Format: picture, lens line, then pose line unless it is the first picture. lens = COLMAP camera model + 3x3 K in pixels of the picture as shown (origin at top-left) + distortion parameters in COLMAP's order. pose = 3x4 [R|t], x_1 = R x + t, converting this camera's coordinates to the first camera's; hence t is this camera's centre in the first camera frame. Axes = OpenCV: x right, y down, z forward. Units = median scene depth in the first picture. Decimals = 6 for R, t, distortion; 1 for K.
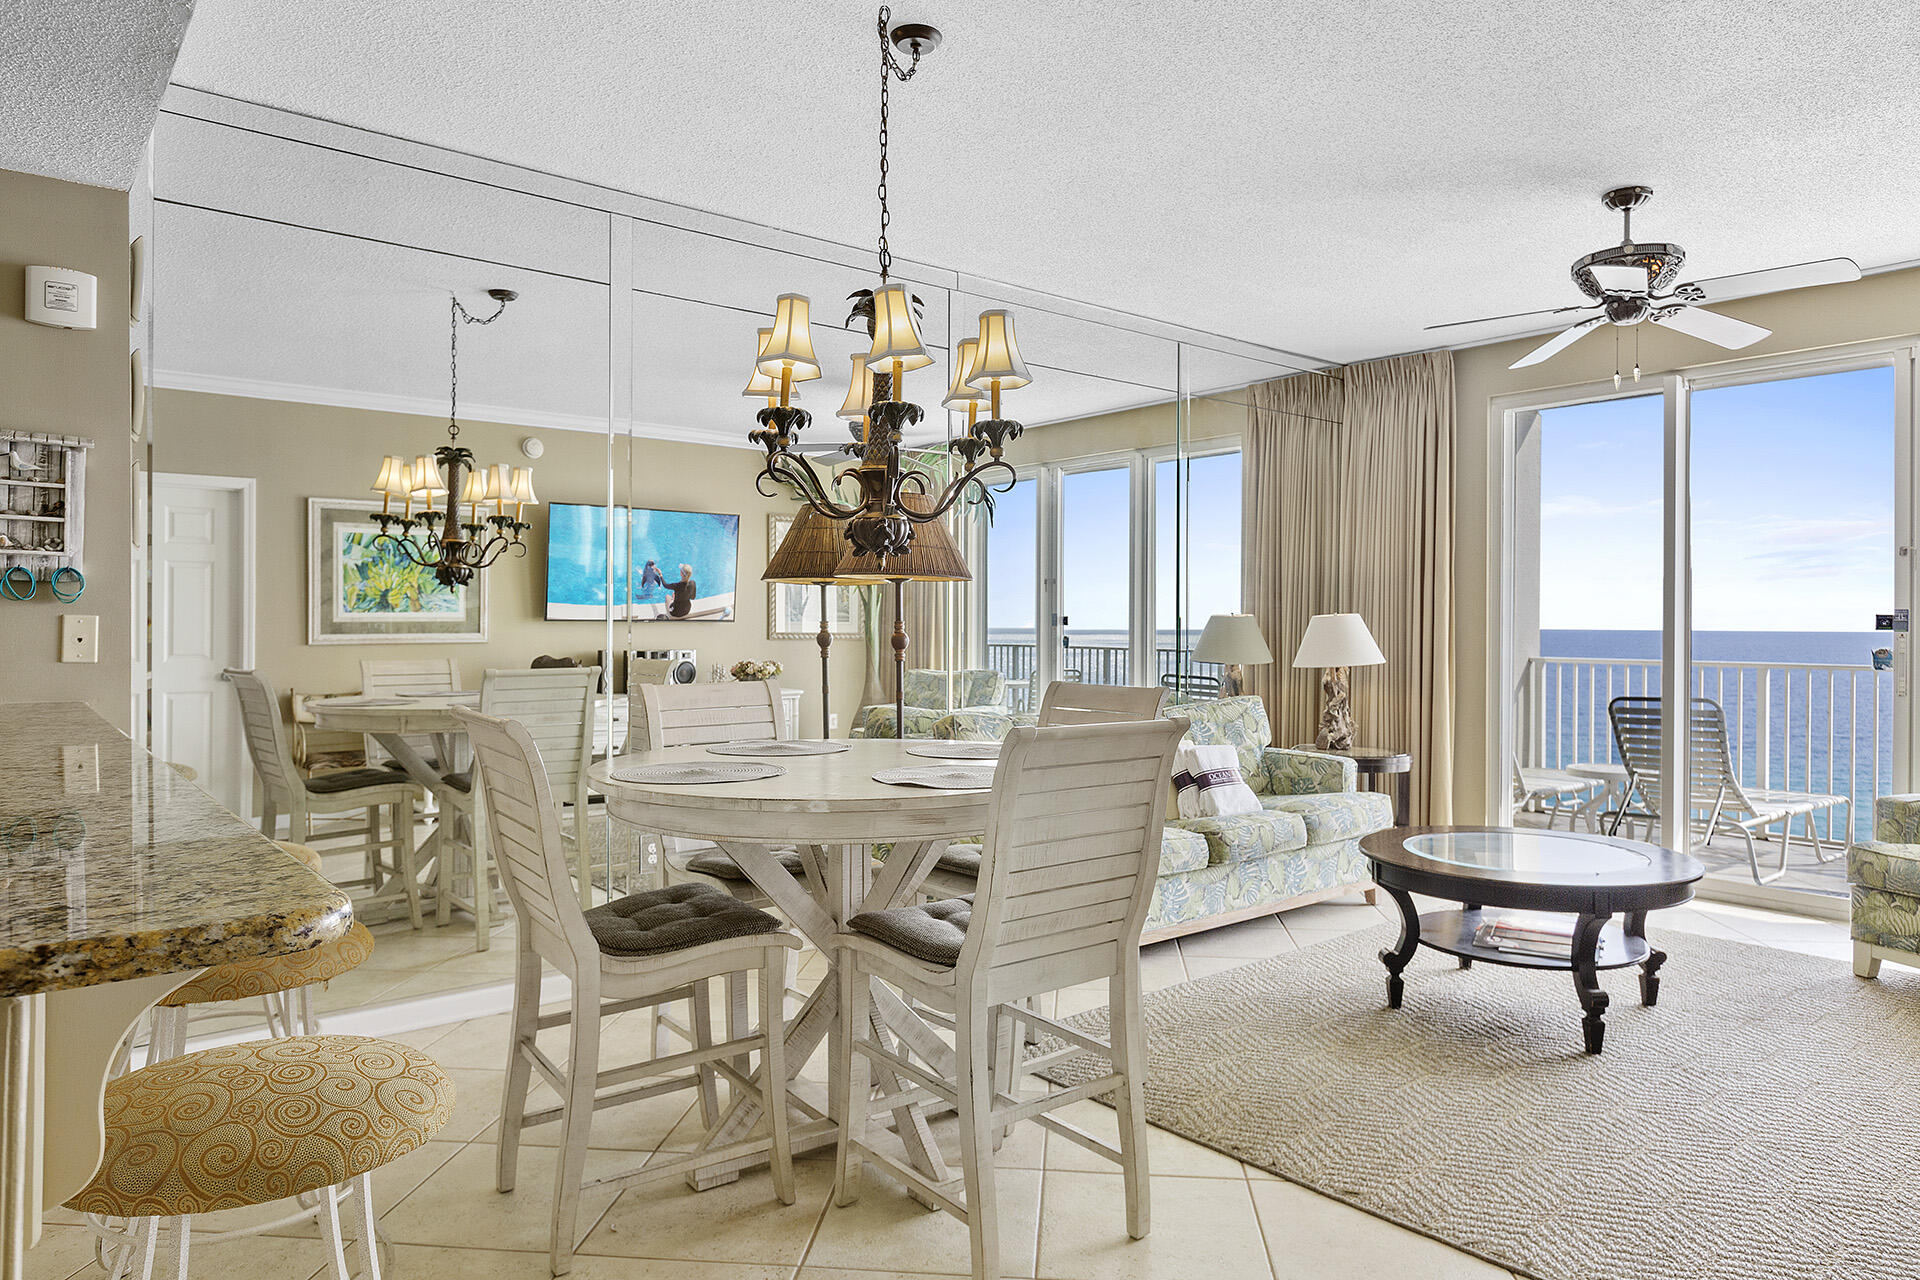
lens RADIAL K [[1216.9, 0, 960.0], [0, 1216.9, 640.0], [0, 0, 1]] dist [-0.002437, 0.000217]
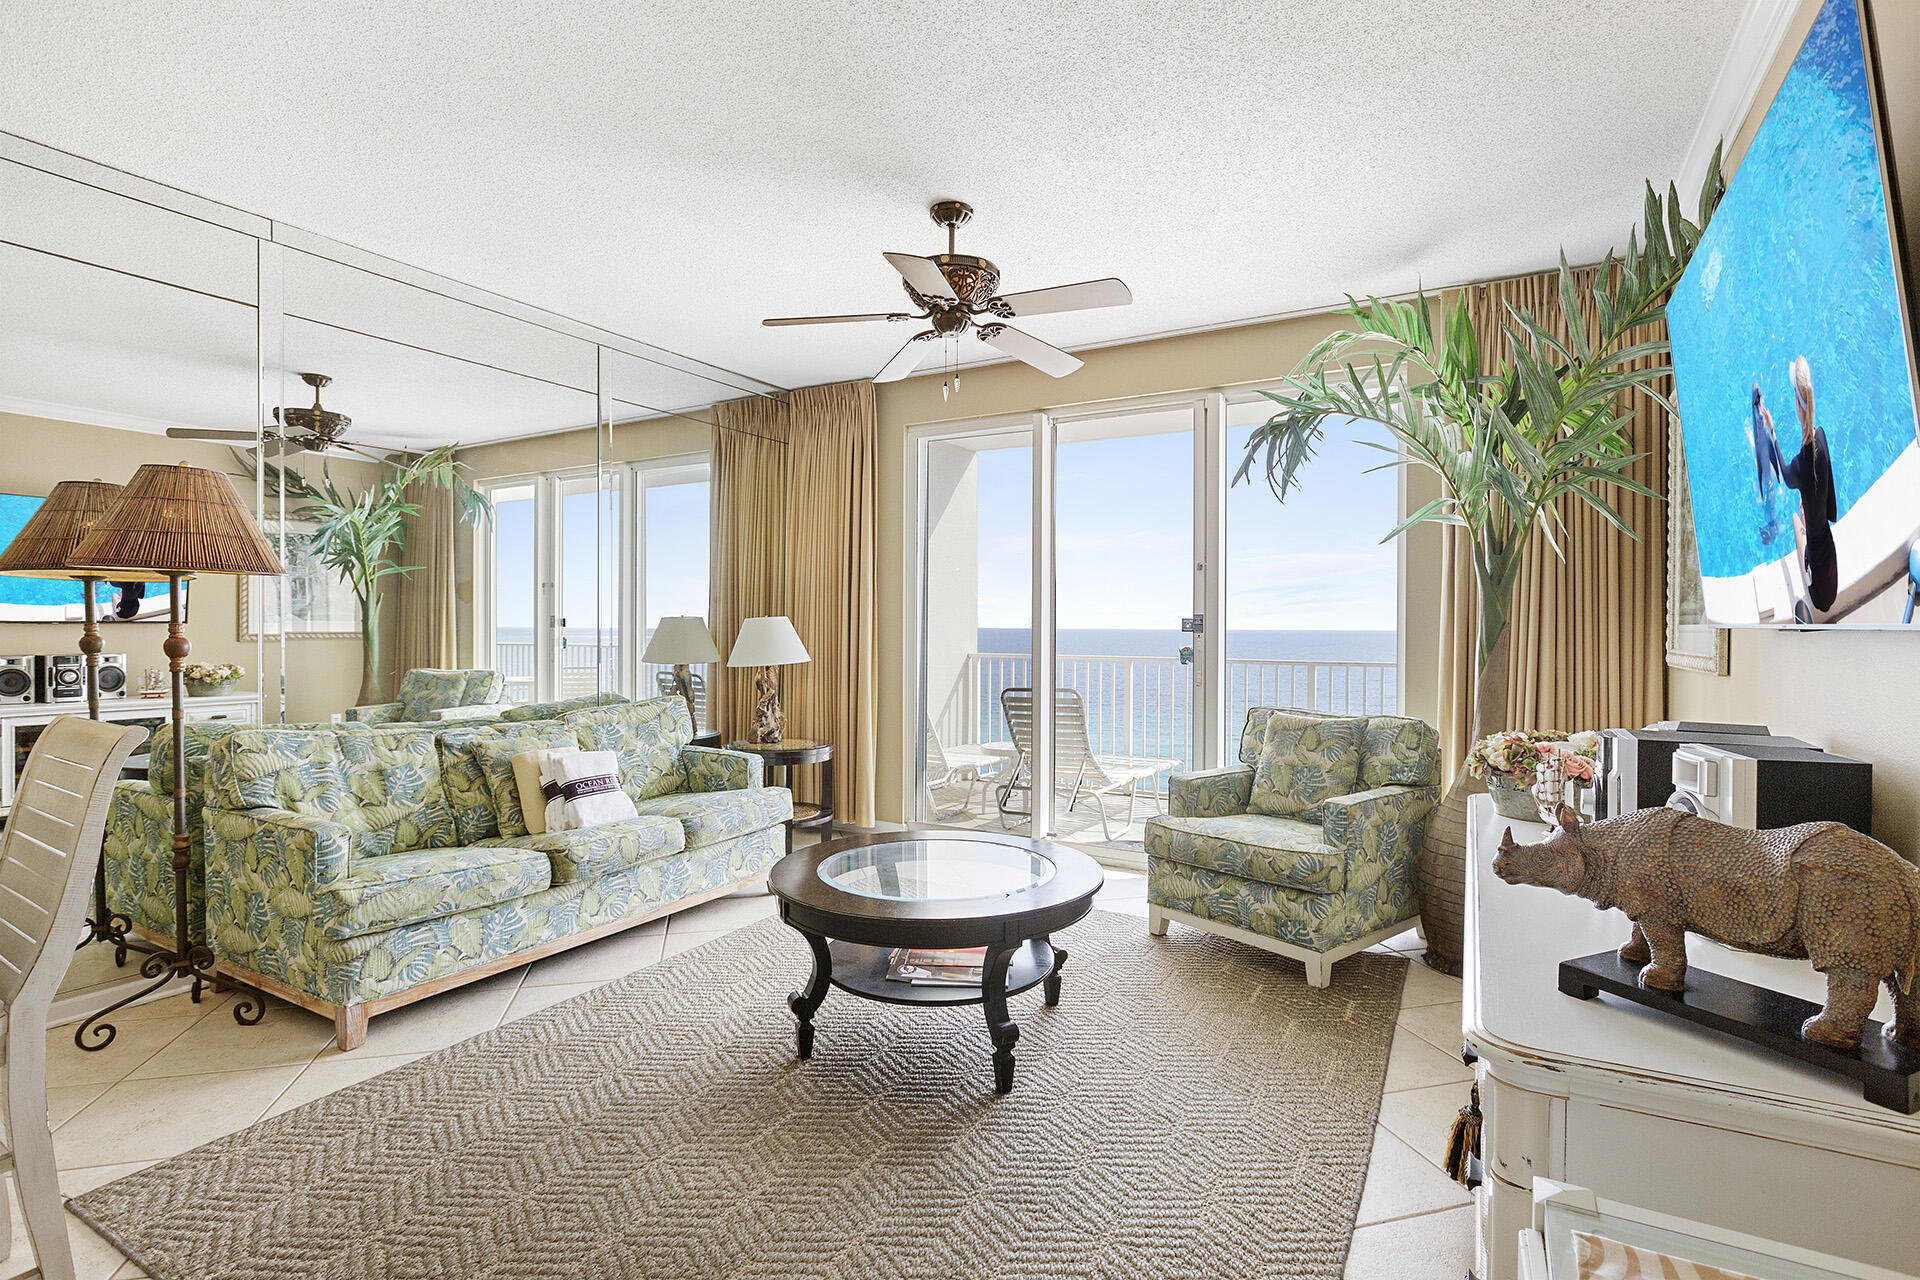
lens RADIAL K [[950.8, 0, 960.0], [0, 950.8, 640.0], [0, 0, 1]] dist [-0.003955, -0.001399]
pose [[0.937038, -0.004713, 0.349195, 0.191687], [0.004070, 0.999988, 0.002575, -0.002191], [-0.349203, -0.000991, 0.937047, 0.168283]]
